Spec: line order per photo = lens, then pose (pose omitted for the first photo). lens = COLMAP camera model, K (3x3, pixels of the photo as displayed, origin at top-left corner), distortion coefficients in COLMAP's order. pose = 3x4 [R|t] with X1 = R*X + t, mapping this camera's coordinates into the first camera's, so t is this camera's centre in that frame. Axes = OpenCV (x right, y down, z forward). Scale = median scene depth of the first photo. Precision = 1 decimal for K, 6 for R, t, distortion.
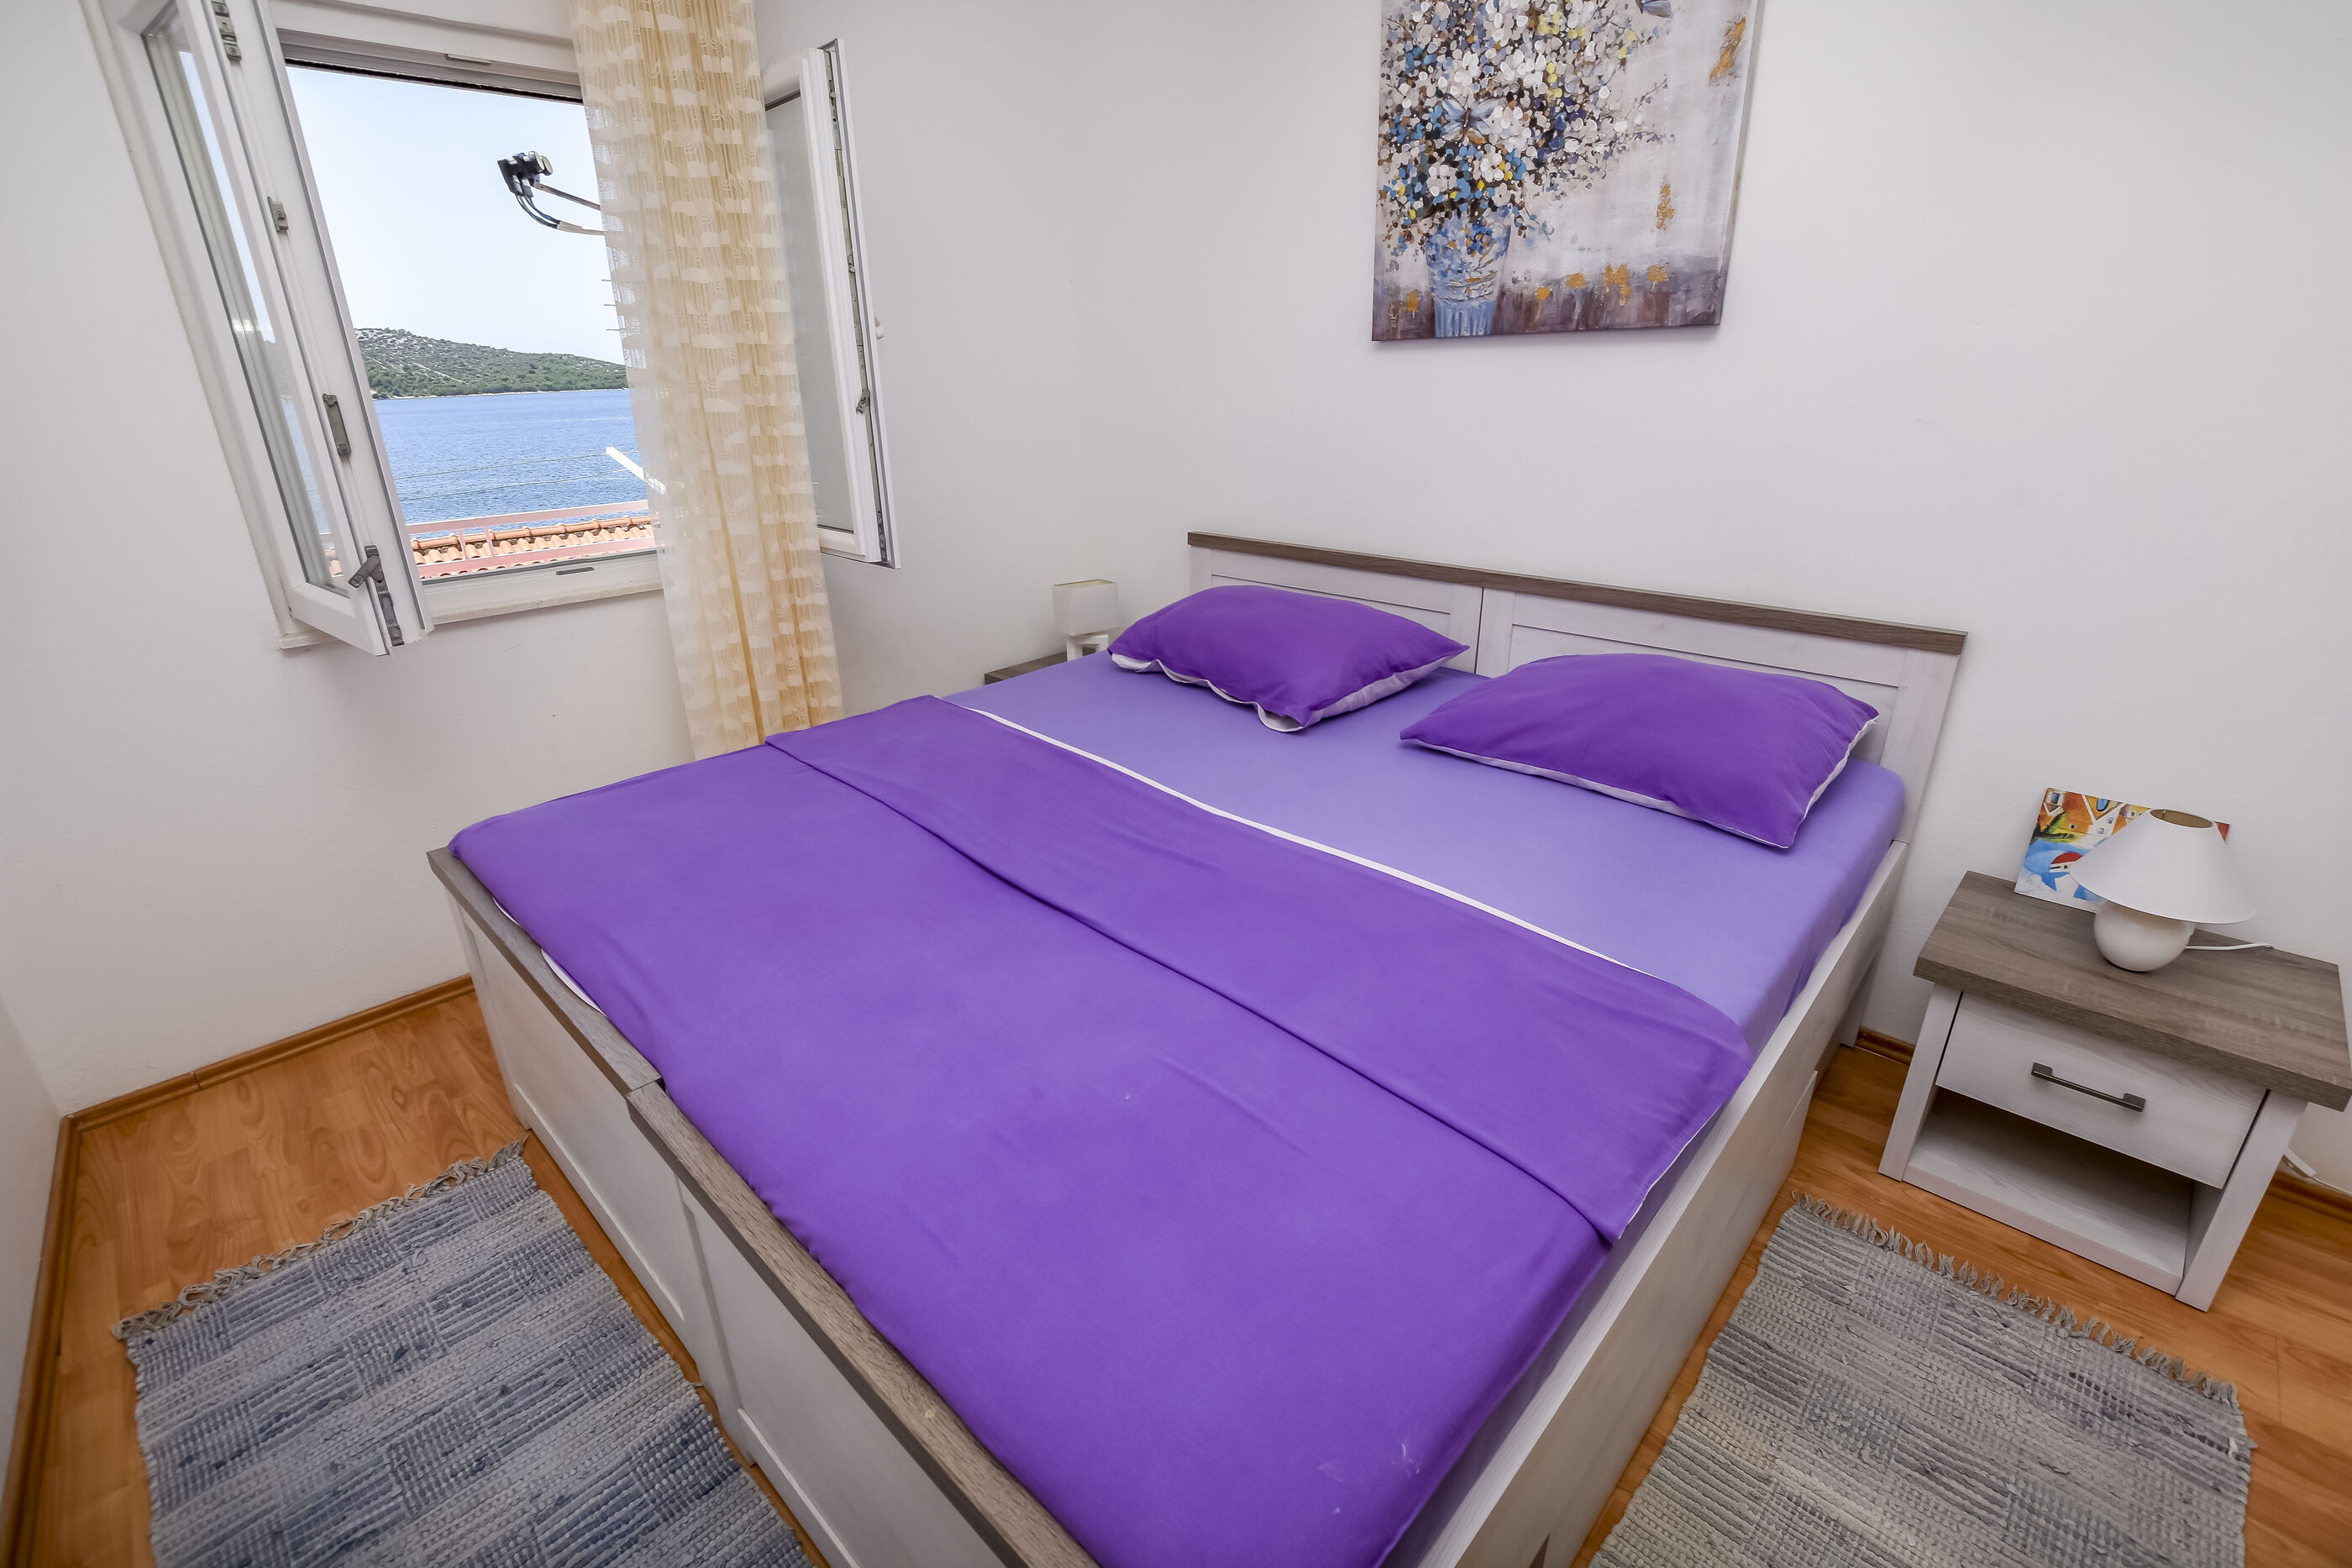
lens RADIAL K [[1028.1, 0, 1211.2], [0, 1028.1, 784.5], [0, 0, 1]] dist [-0.032644, 0.004023]
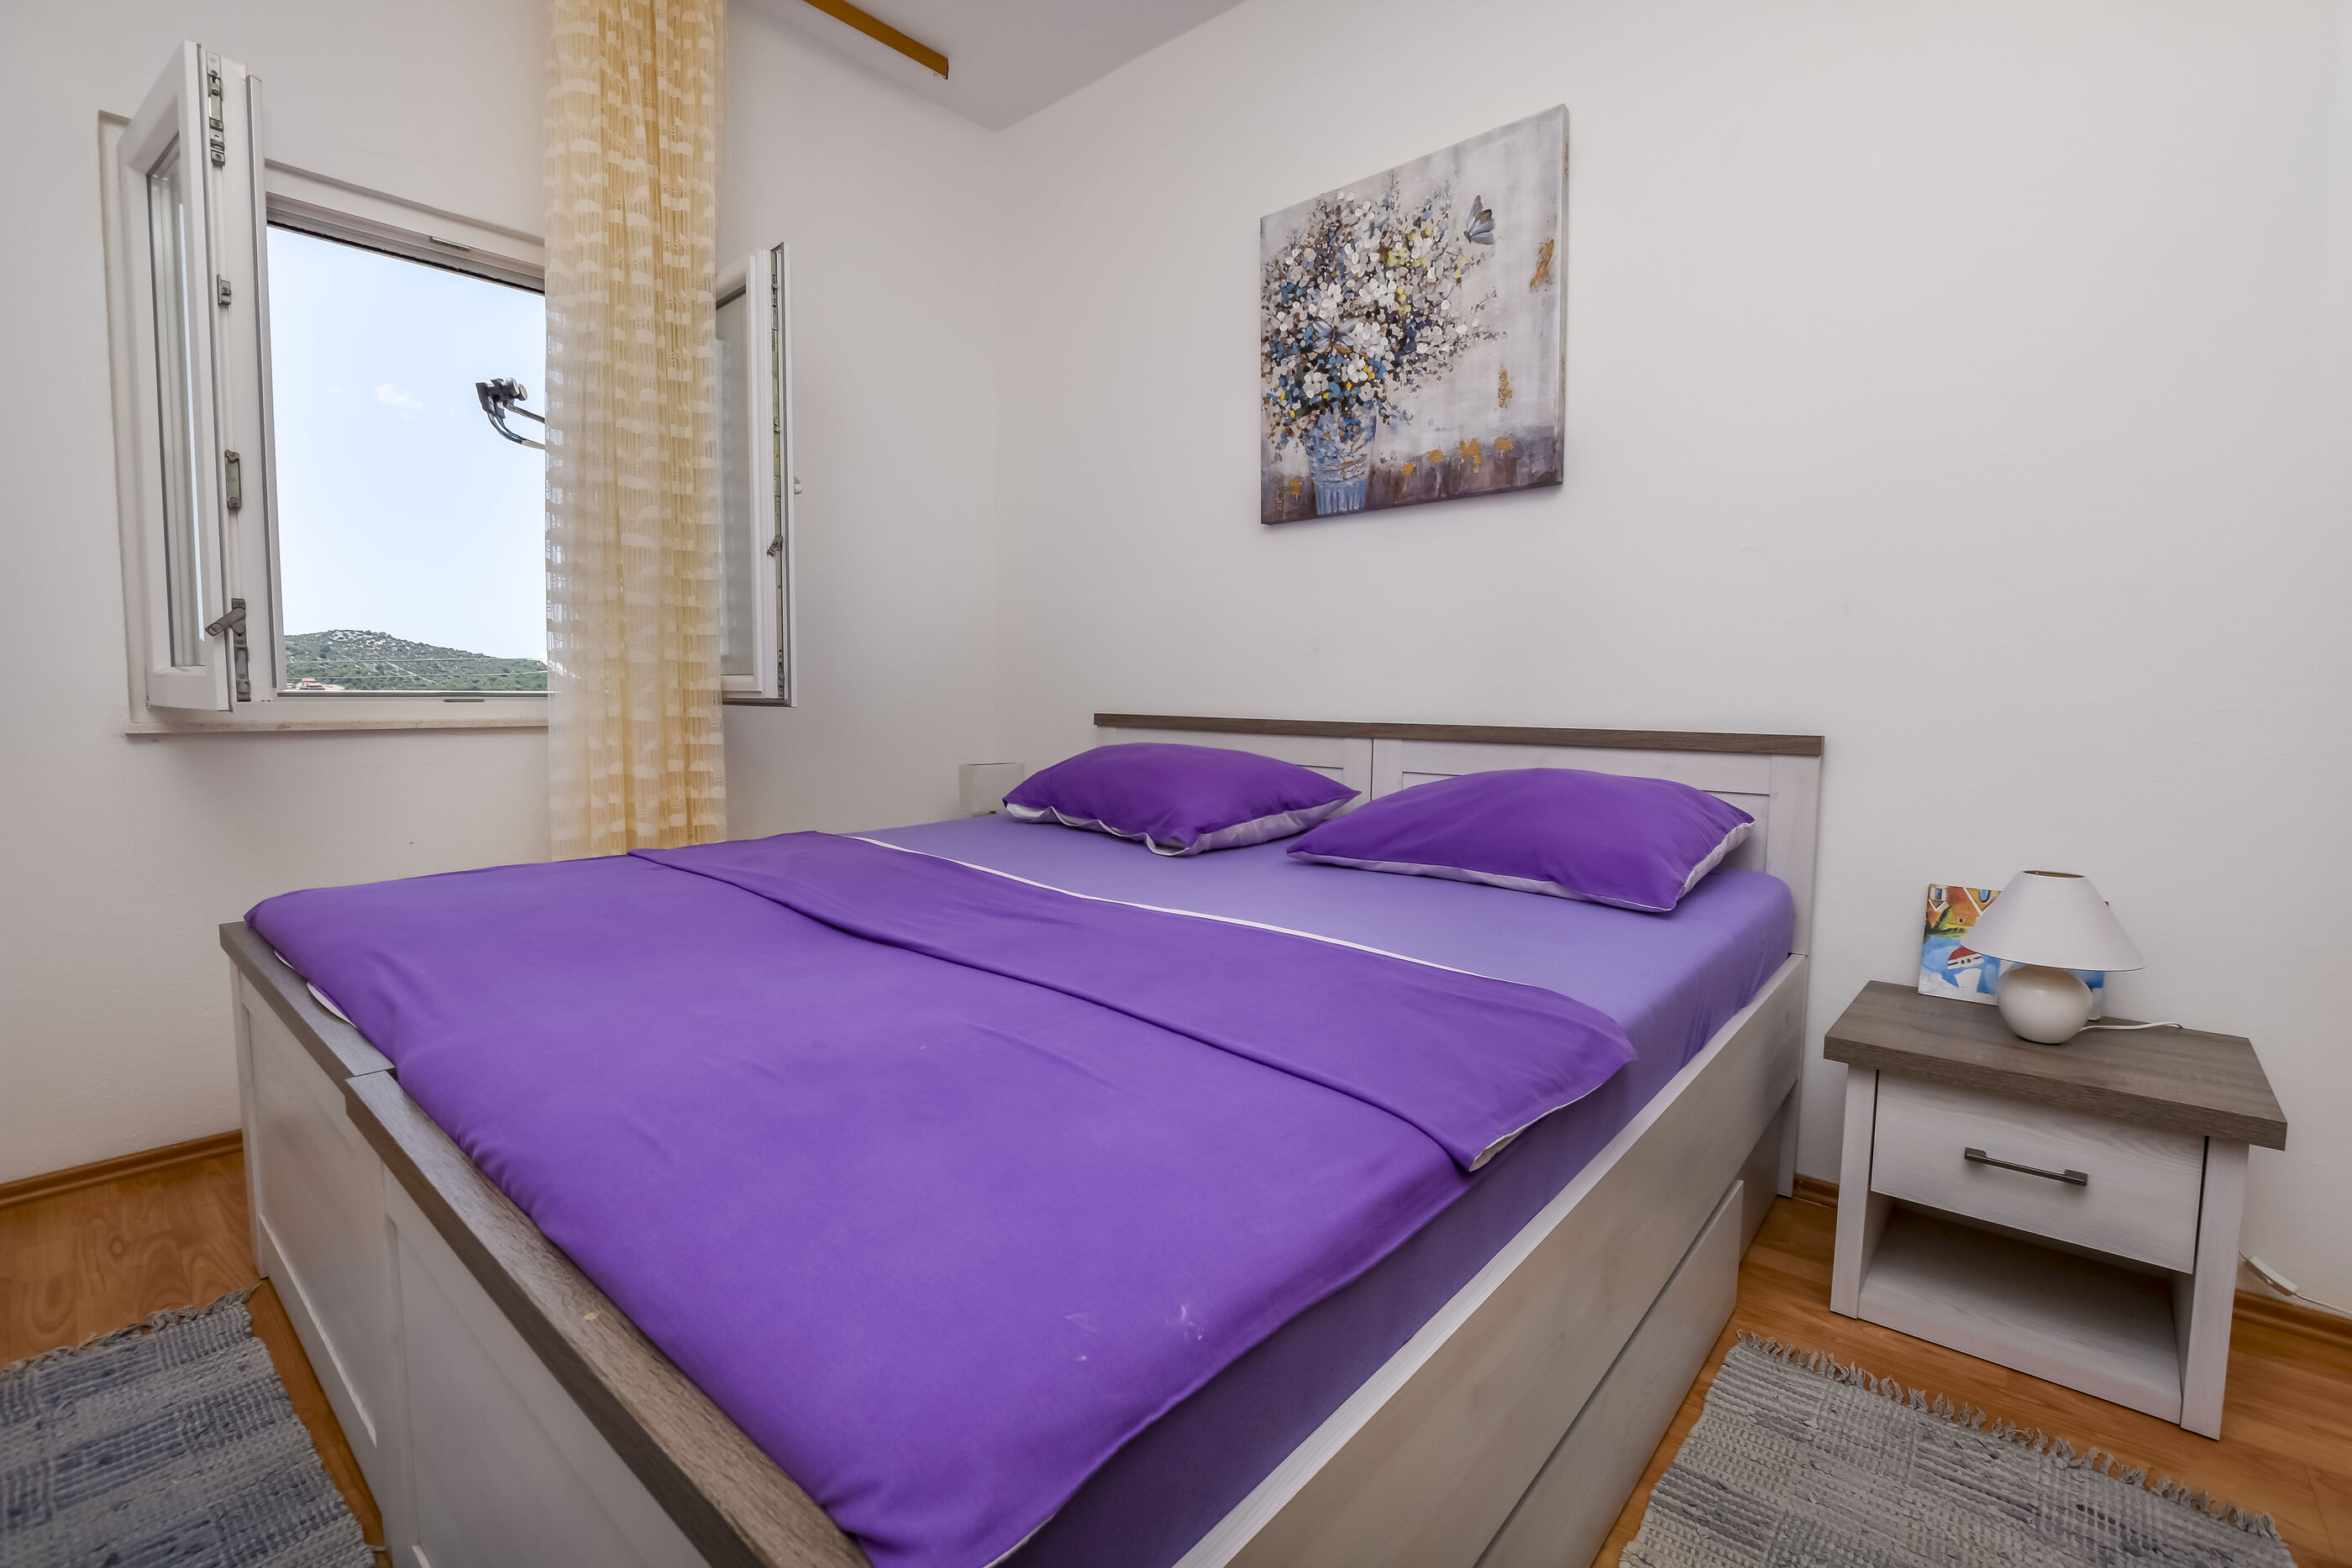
lens RADIAL K [[1025.7, 0, 1206.3], [0, 1025.7, 781.6], [0, 0, 1]] dist [-0.033929, 0.005891]
pose [[0.998725, 0.012465, 0.048911, 0.063745], [0.002293, 0.956817, -0.290683, 0.190768], [-0.050422, 0.290424, 0.955569, 0.049954]]
